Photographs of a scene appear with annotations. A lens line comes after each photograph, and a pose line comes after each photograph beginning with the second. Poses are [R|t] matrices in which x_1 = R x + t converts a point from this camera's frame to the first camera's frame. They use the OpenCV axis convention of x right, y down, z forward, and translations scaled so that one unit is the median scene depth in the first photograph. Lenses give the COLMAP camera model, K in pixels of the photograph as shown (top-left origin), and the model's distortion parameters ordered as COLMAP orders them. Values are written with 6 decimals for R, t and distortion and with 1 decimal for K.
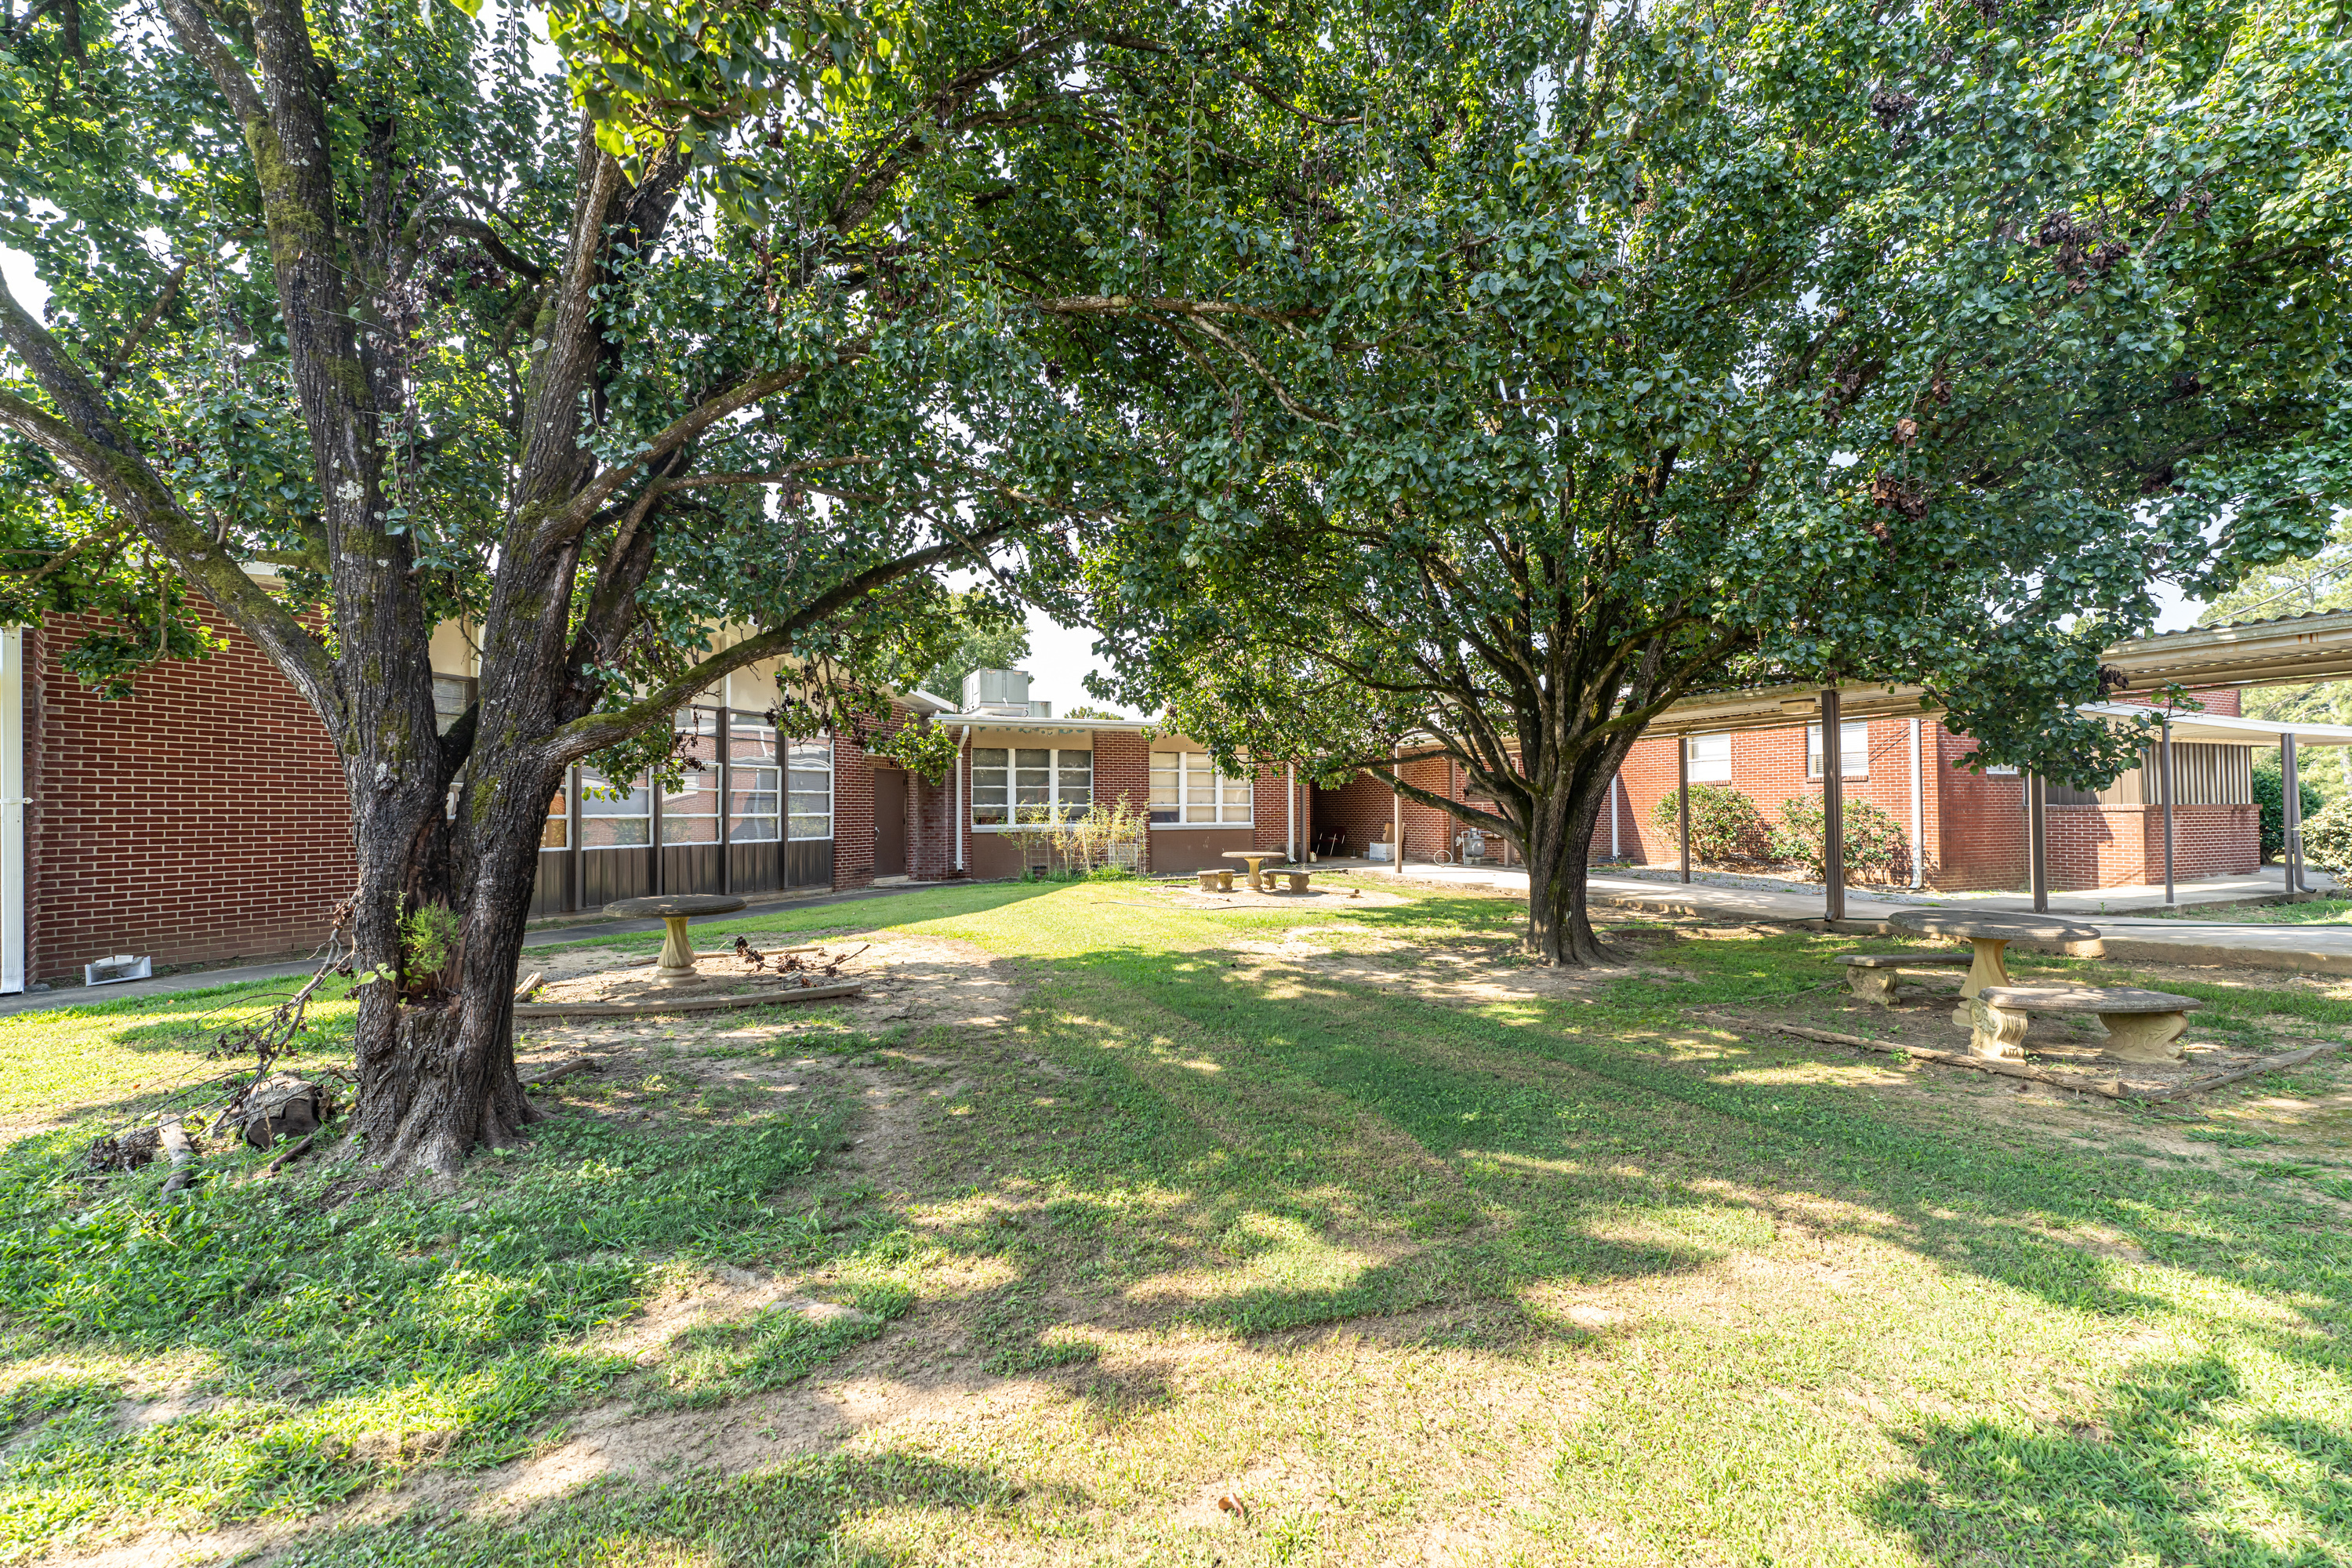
lens RADIAL K [[946.9, 0, 1156.8], [0, 946.9, 790.2], [0, 0, 1]] dist [-0.001184, 0.000200]
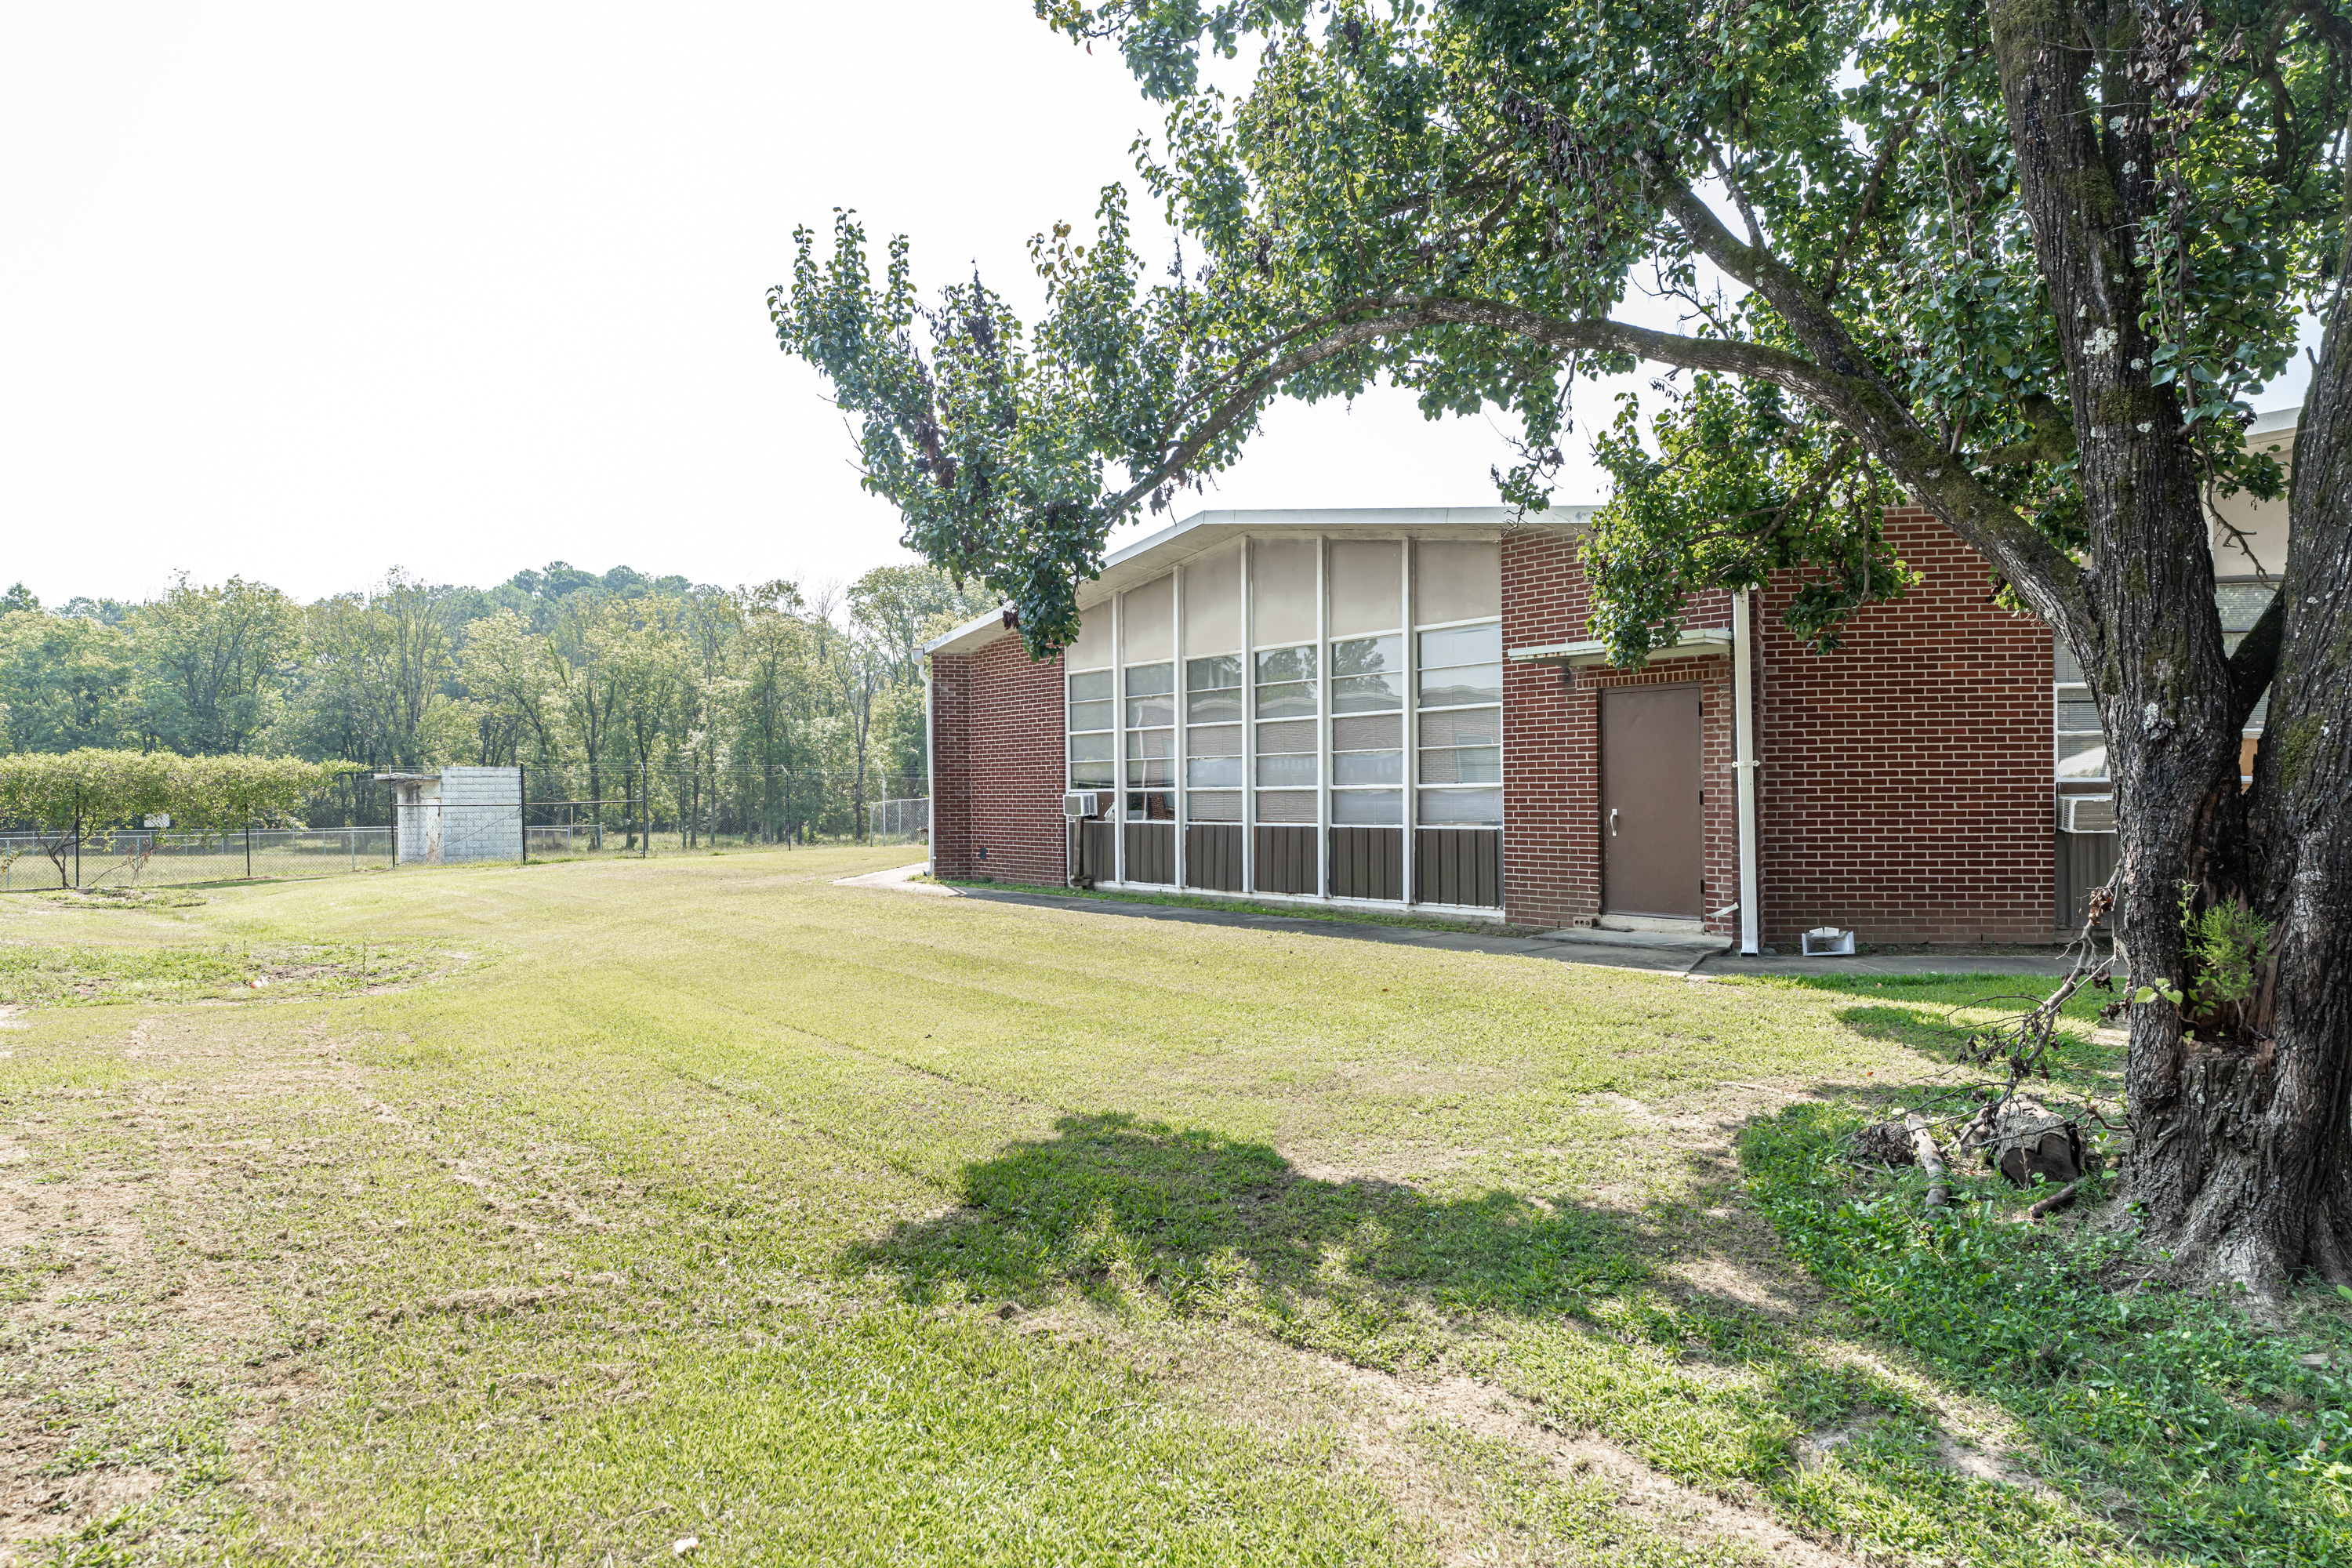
lens RADIAL K [[1328.8, 0, 1164.6], [0, 1328.8, 788.4], [0, 0, 1]] dist [-0.000742, -0.000823]
pose [[0.305350, 0.003586, -0.952233, -0.078768], [0.029606, 0.999474, 0.013258, 0.000765], [0.951780, -0.032241, 0.305083, -0.036435]]
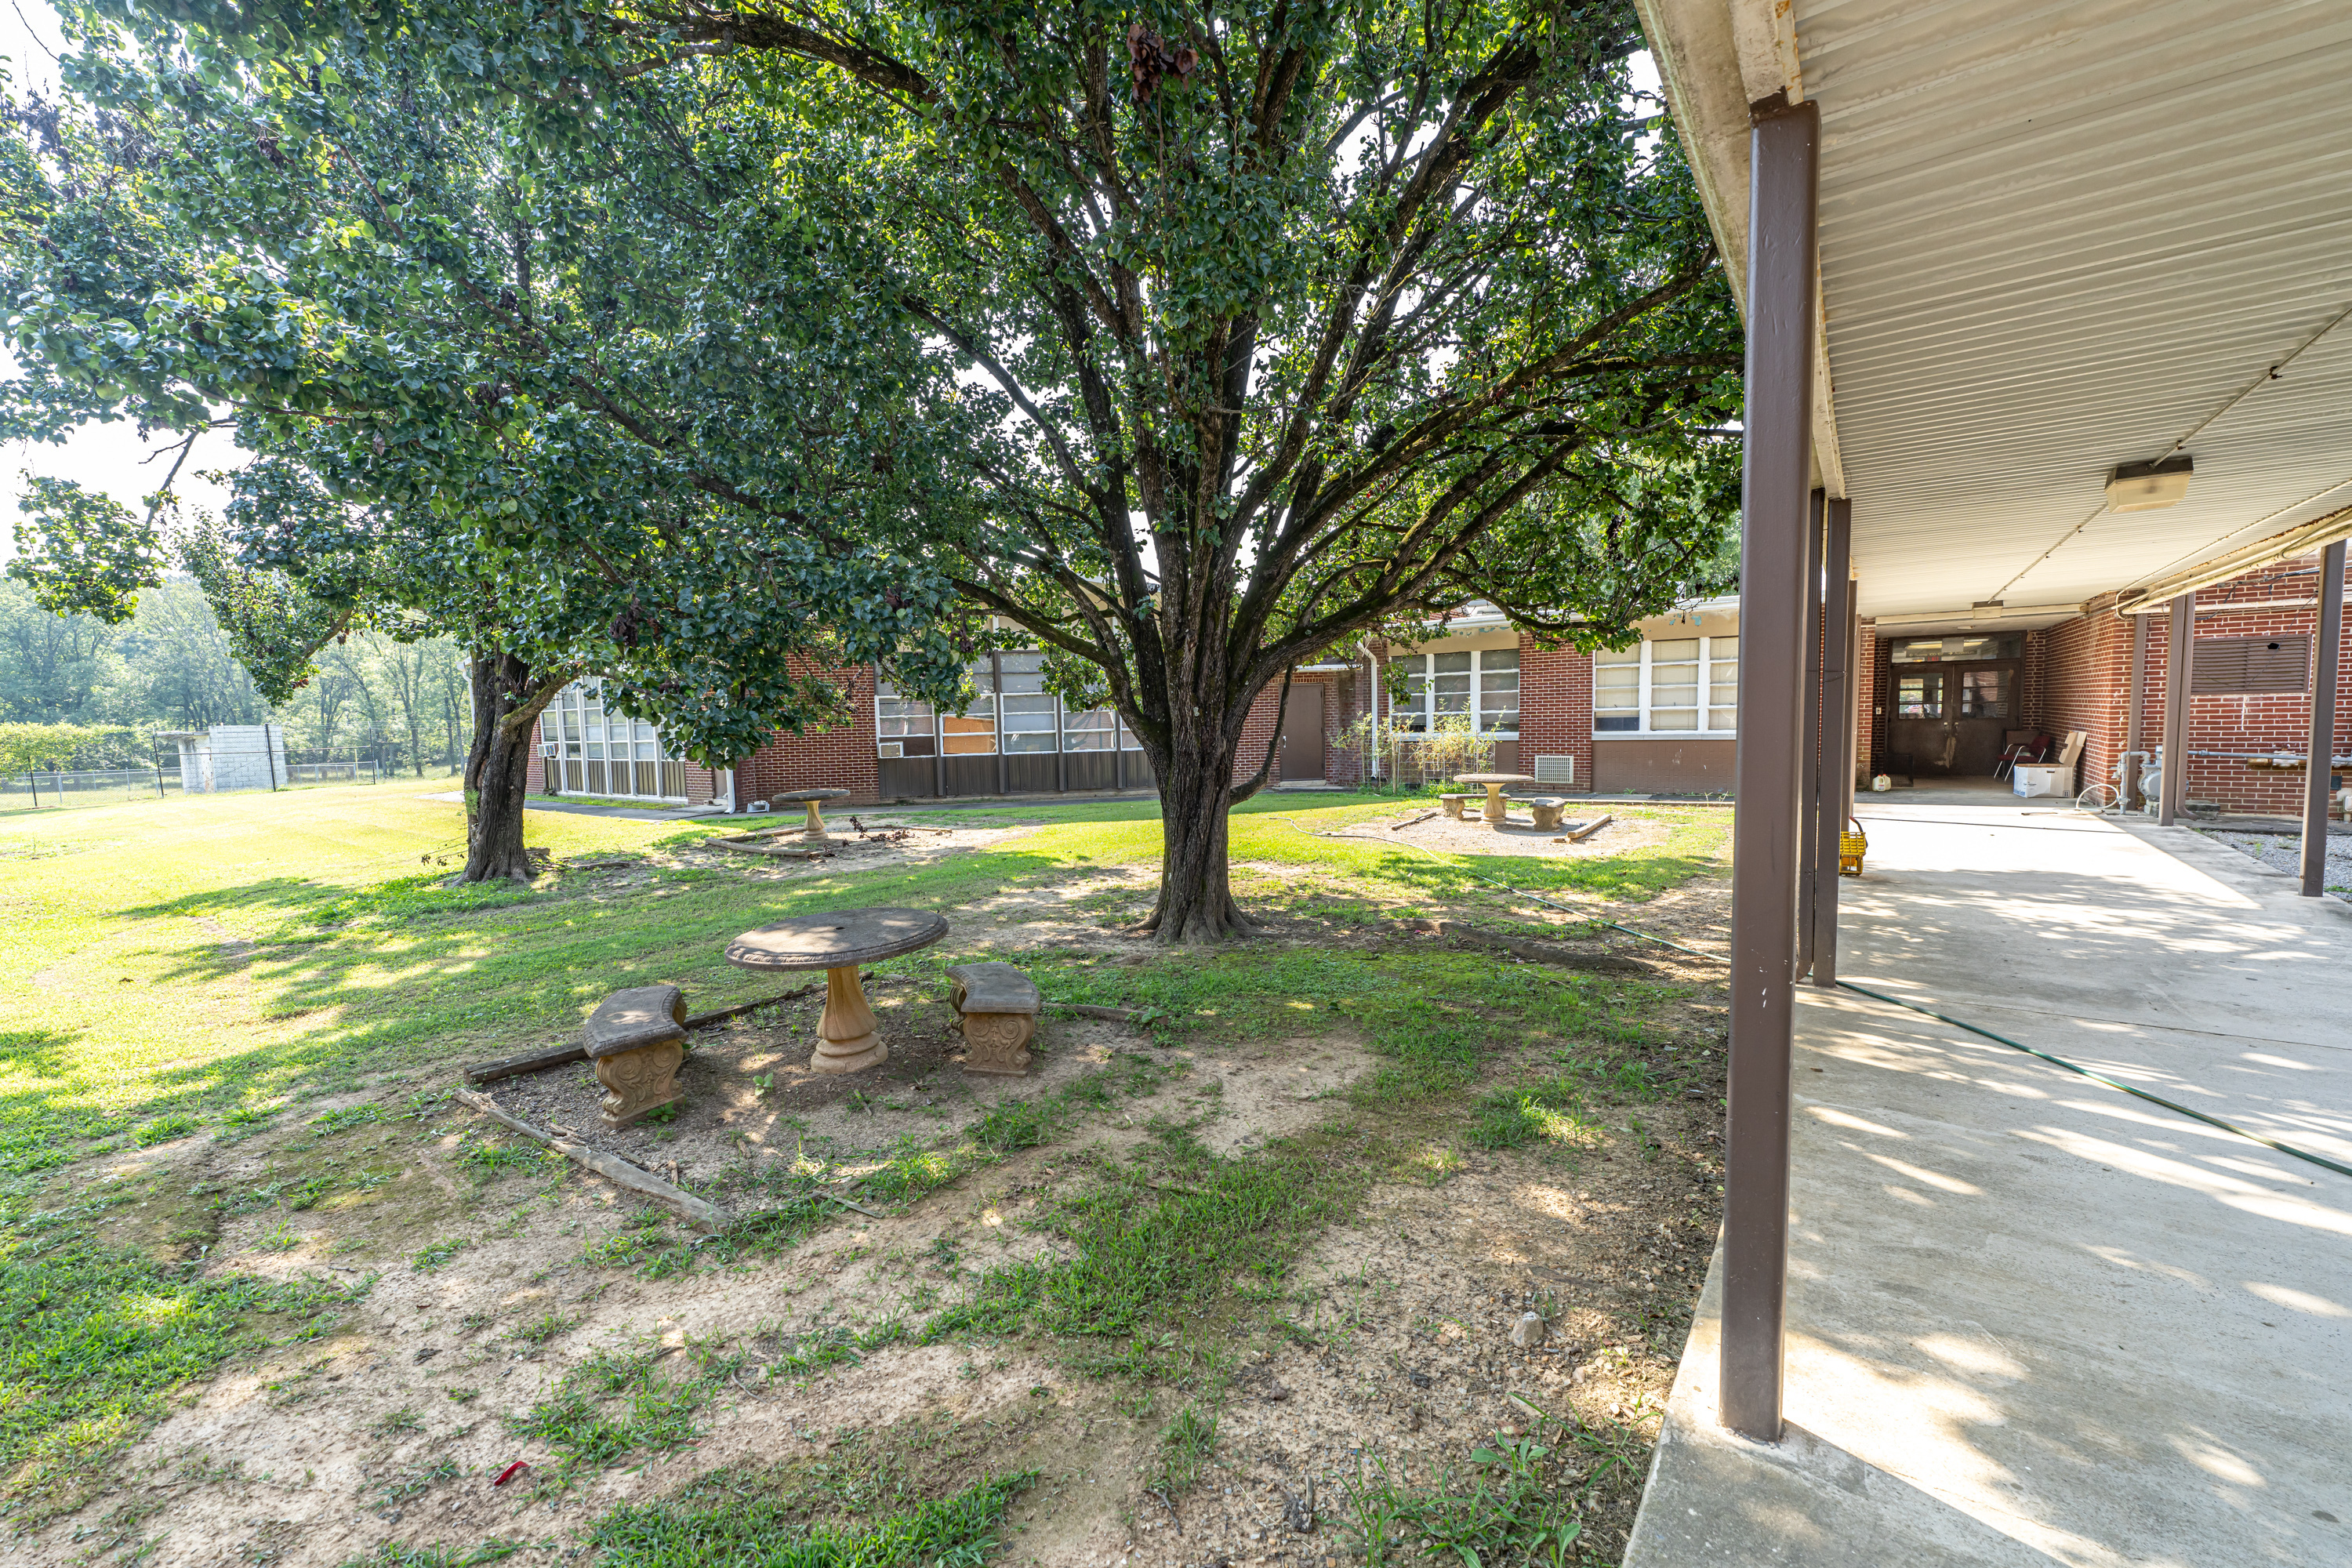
lens RADIAL K [[946.9, 0, 1177.7], [0, 946.9, 788.6], [0, 0, 1]] dist [-0.001184, 0.000200]
pose [[0.518130, 0.060126, -0.853186, 2.284293], [0.042283, 0.994506, 0.095763, -0.046066], [0.854256, -0.085693, 0.512741, 1.183751]]
